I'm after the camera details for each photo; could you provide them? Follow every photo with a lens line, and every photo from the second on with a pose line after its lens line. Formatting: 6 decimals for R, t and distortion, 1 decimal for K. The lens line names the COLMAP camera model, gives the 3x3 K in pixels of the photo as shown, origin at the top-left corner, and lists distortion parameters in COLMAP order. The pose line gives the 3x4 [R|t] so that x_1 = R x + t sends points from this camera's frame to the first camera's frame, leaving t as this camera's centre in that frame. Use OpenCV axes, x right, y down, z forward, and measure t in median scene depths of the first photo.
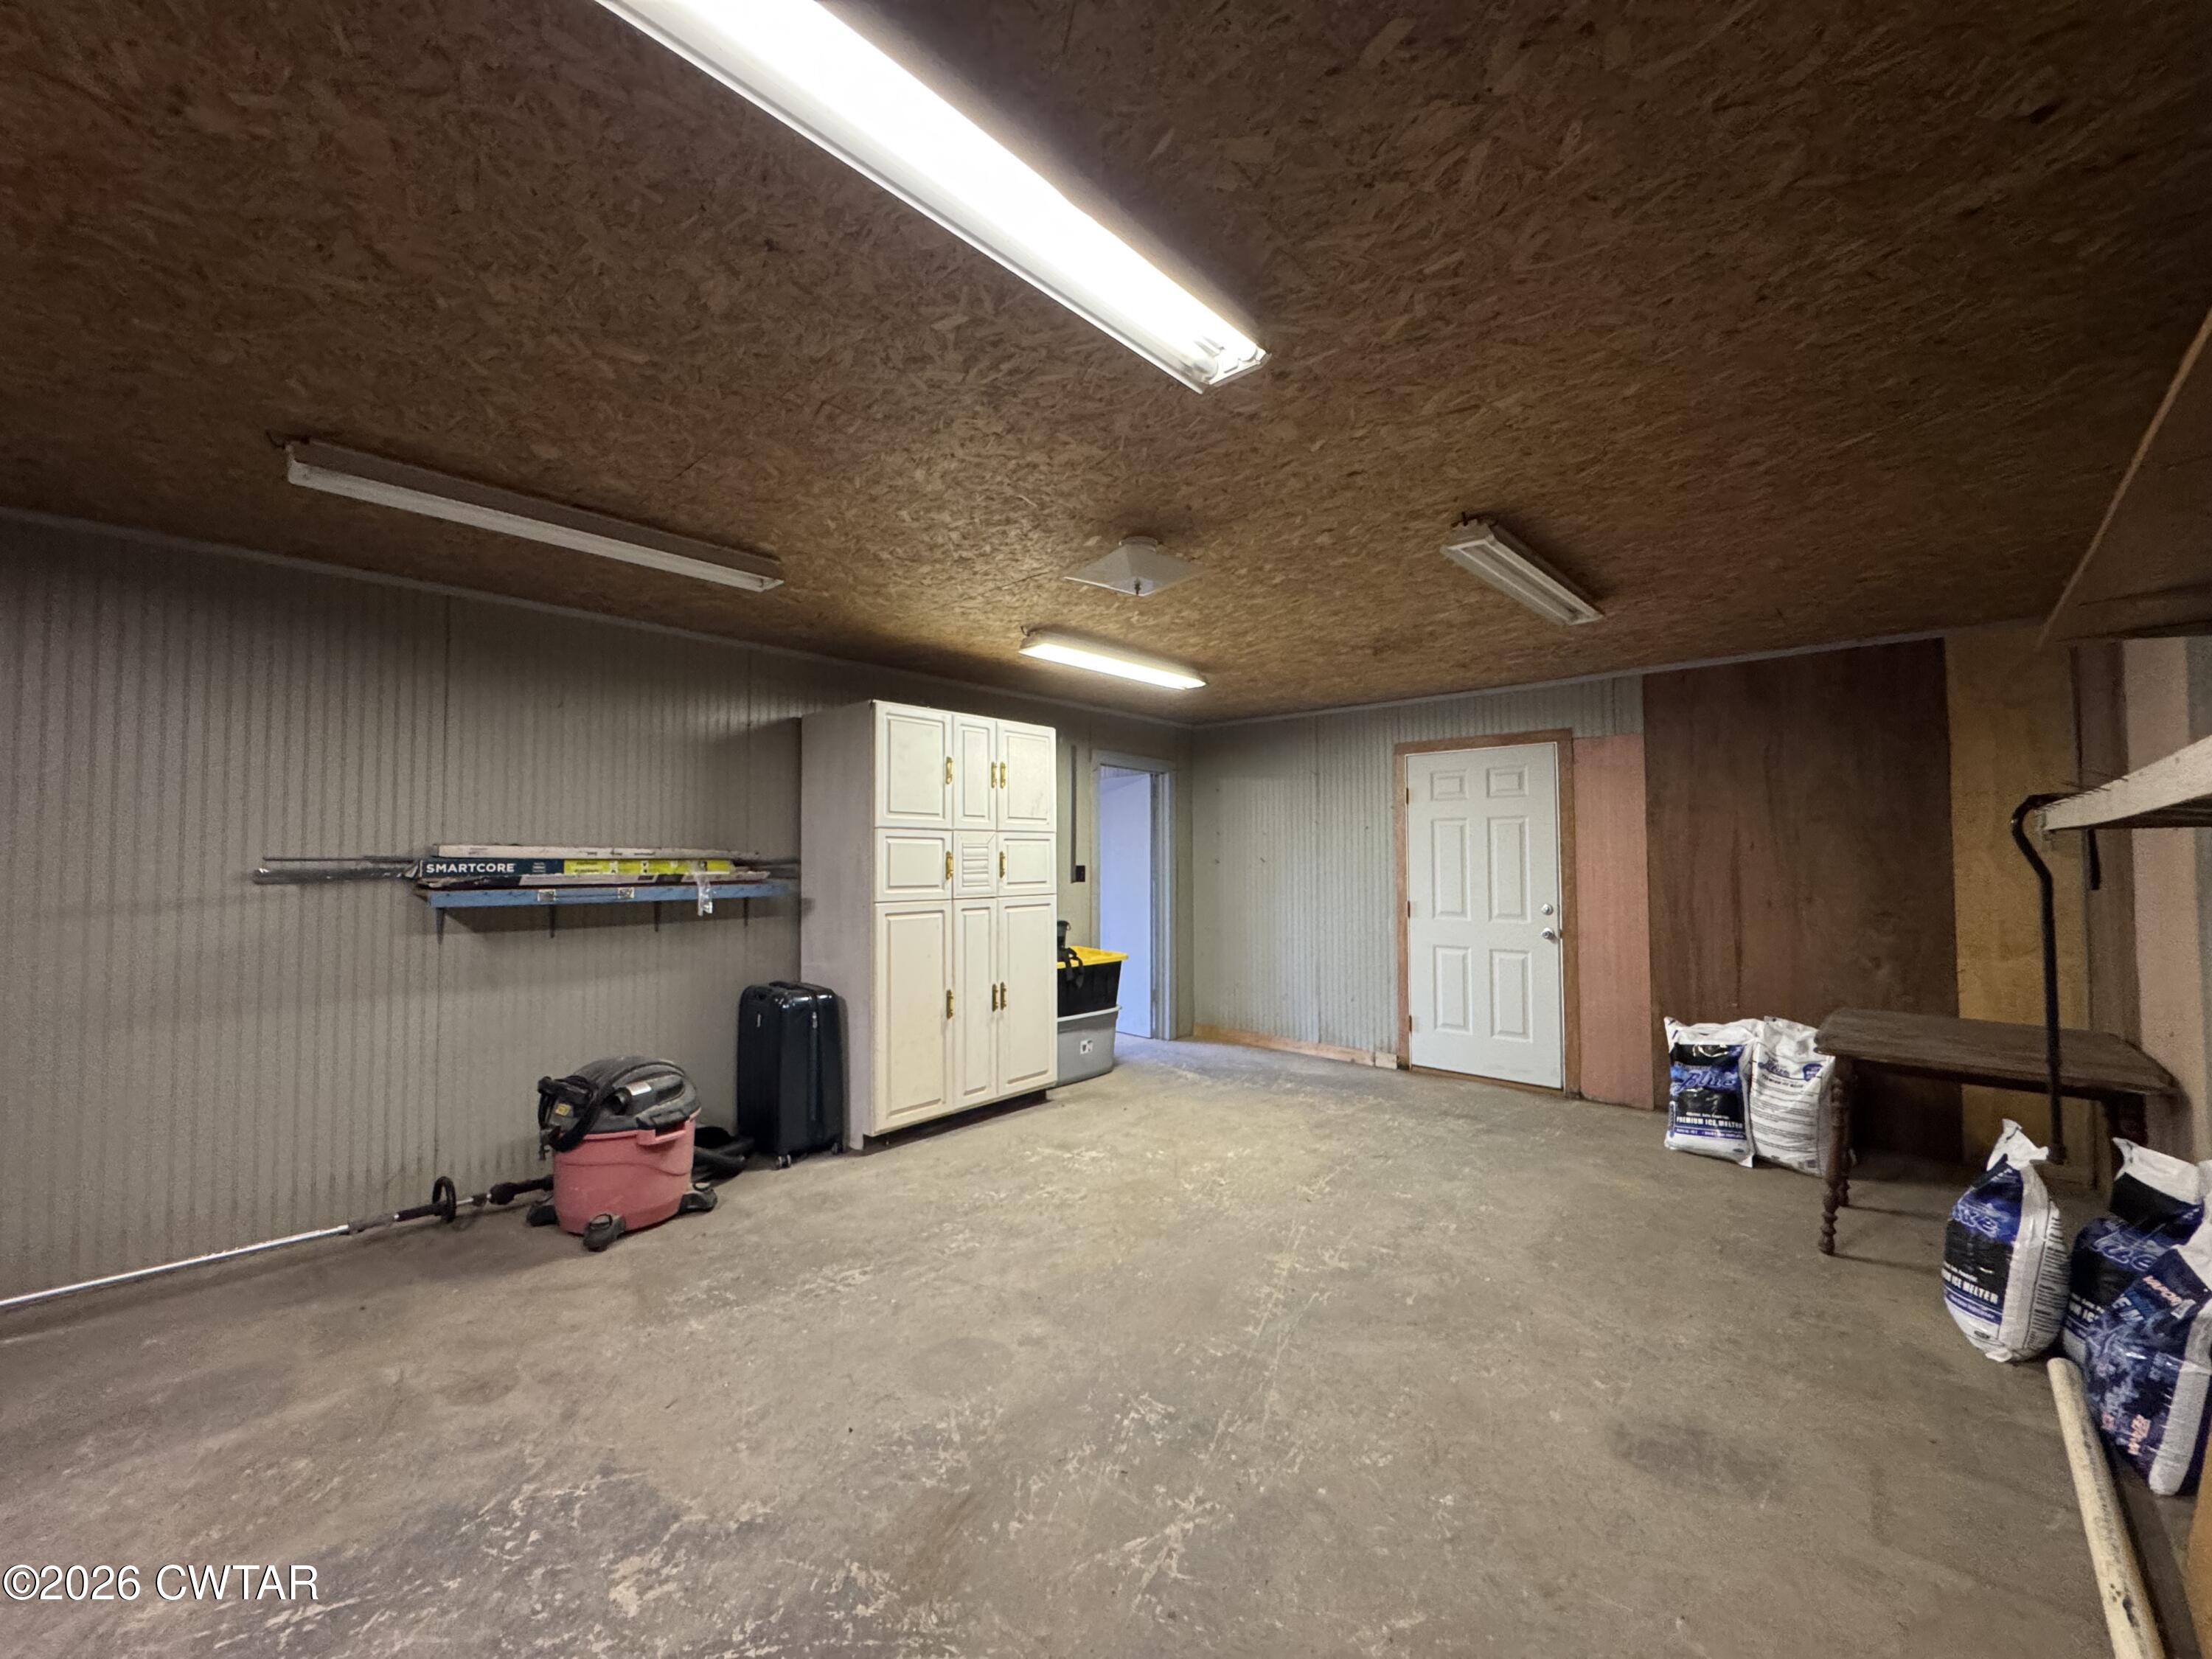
lens RADIAL K [[885.1, 0, 1106.9], [0, 885.1, 829.8], [0, 0, 1]] dist [-0.001720, 0.000600]
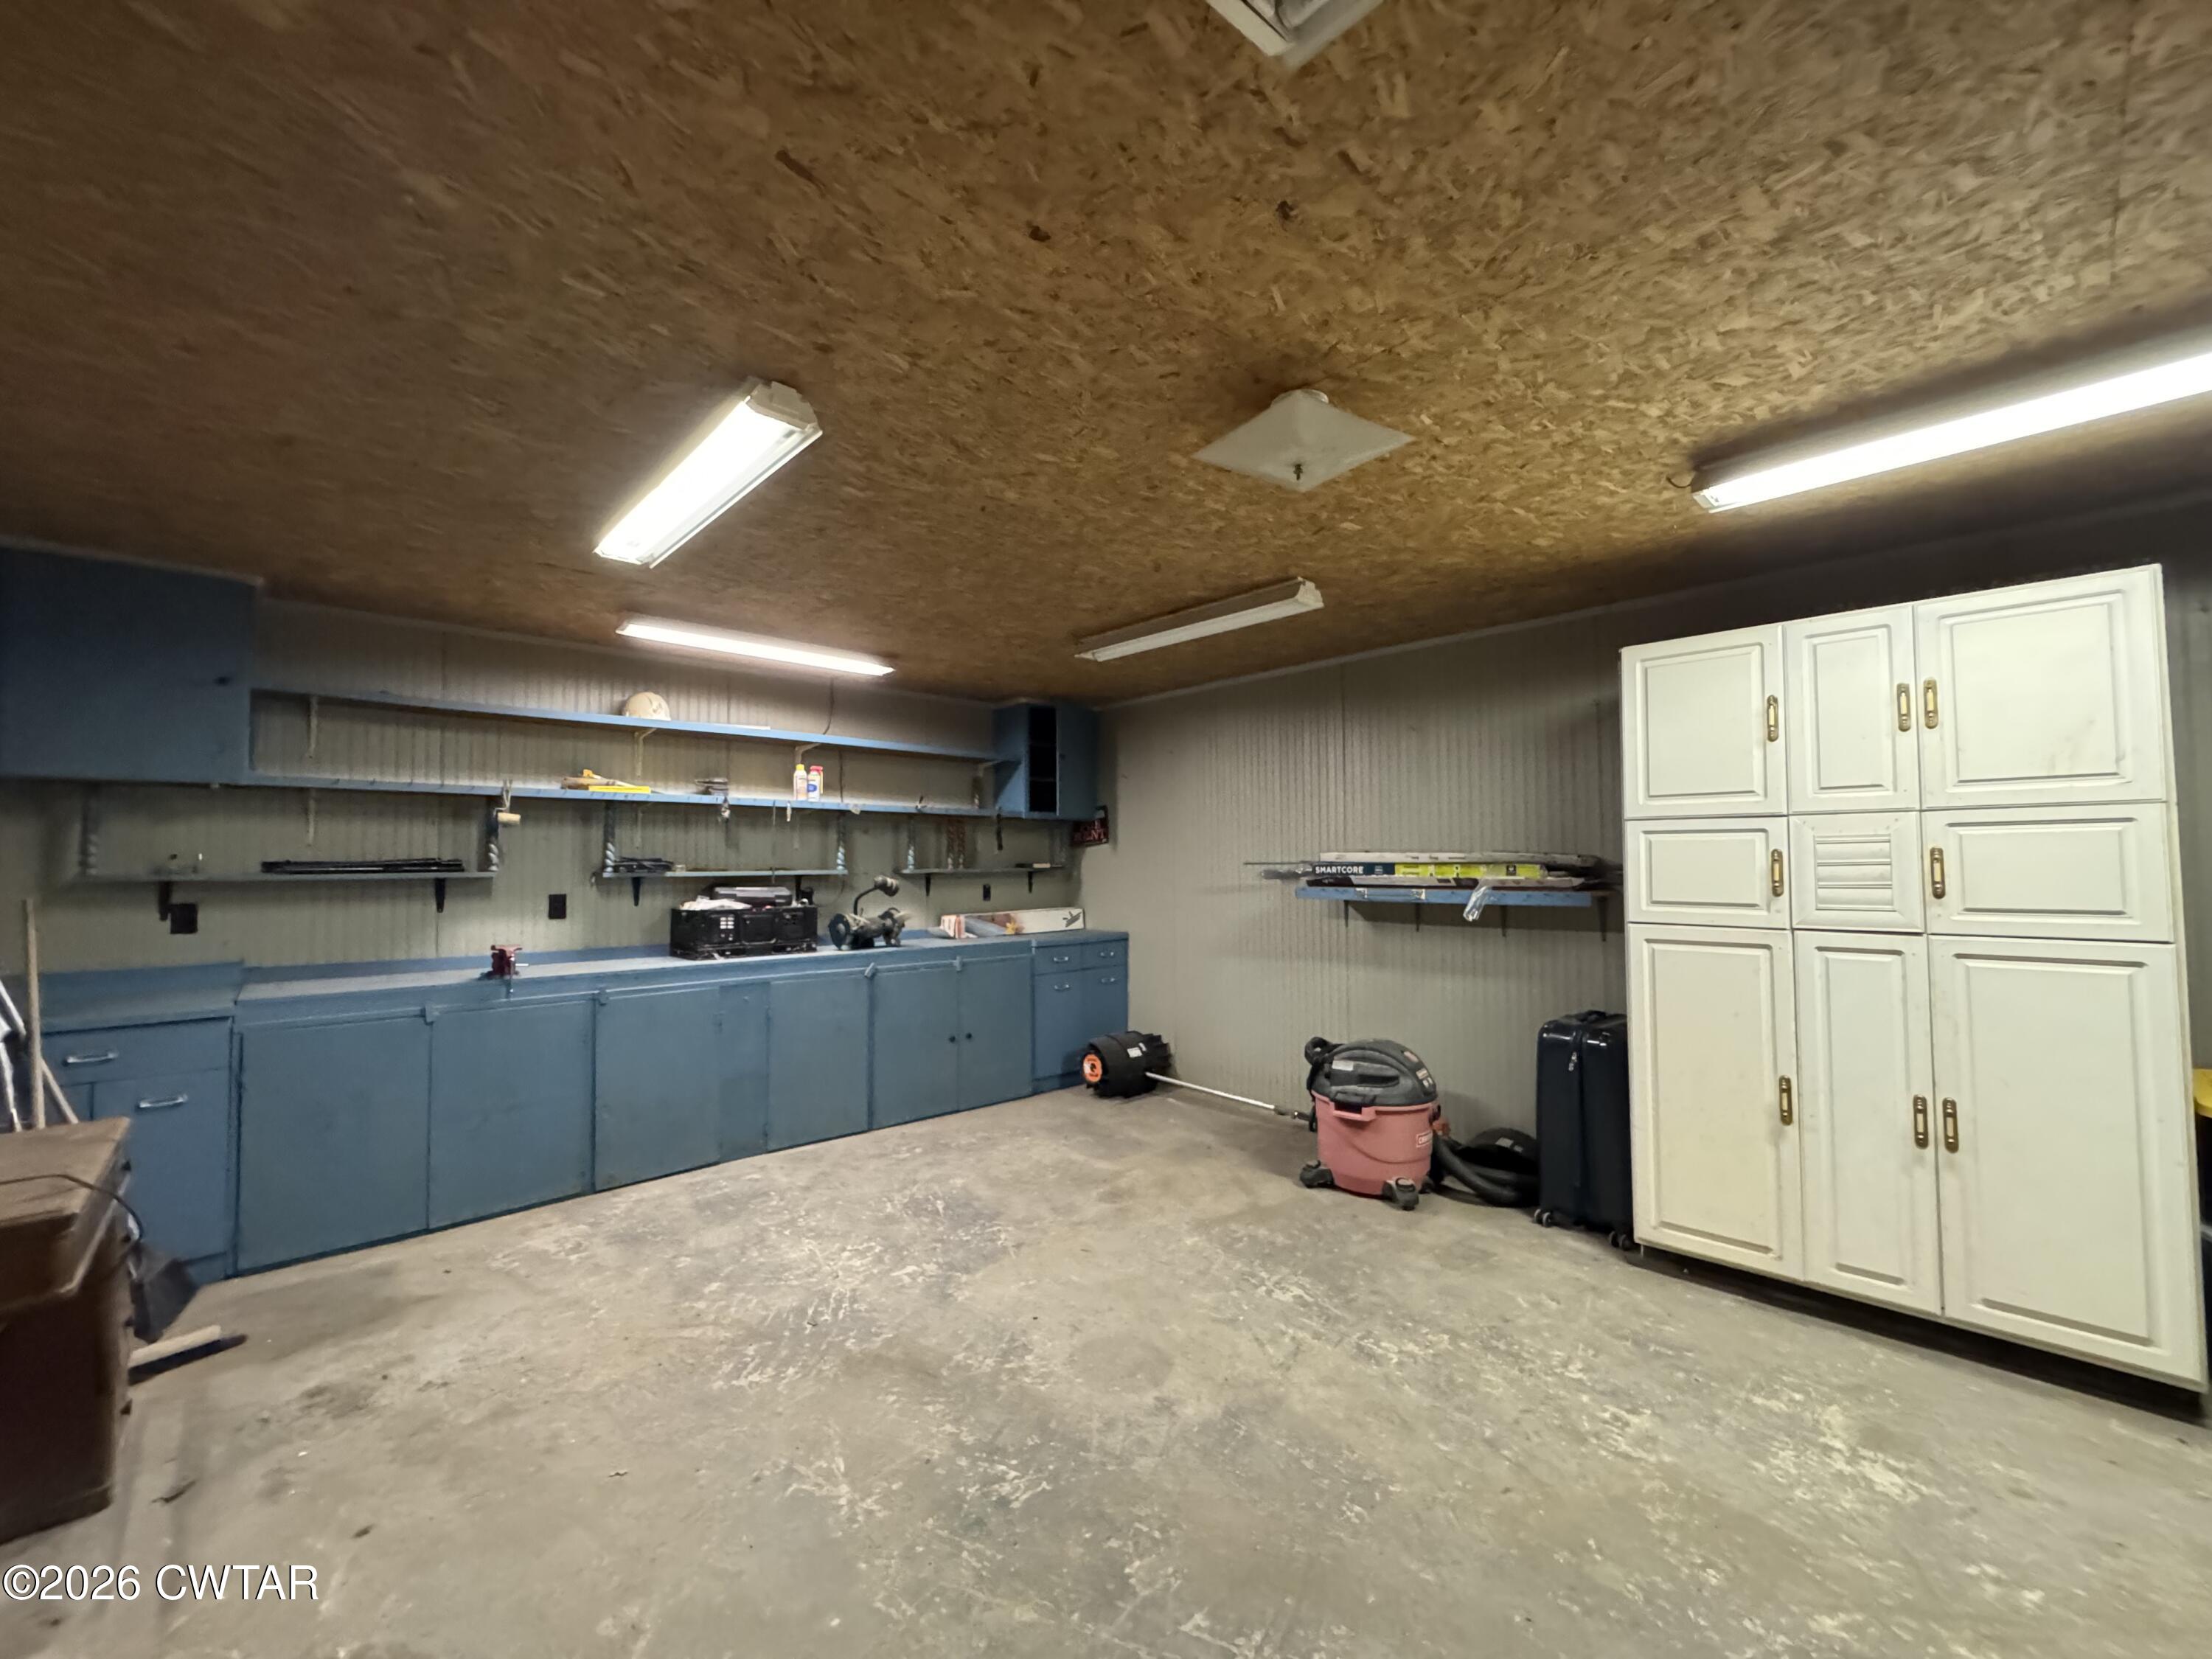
lens RADIAL K [[885.1, 0, 1105.9], [0, 885.1, 828.0], [0, 0, 1]] dist [-0.001720, 0.000600]
pose [[-0.075249, -0.037803, -0.996448, 0.620831], [0.035203, 0.998558, -0.040541, 0.022966], [0.996543, -0.038129, -0.073809, 0.769083]]
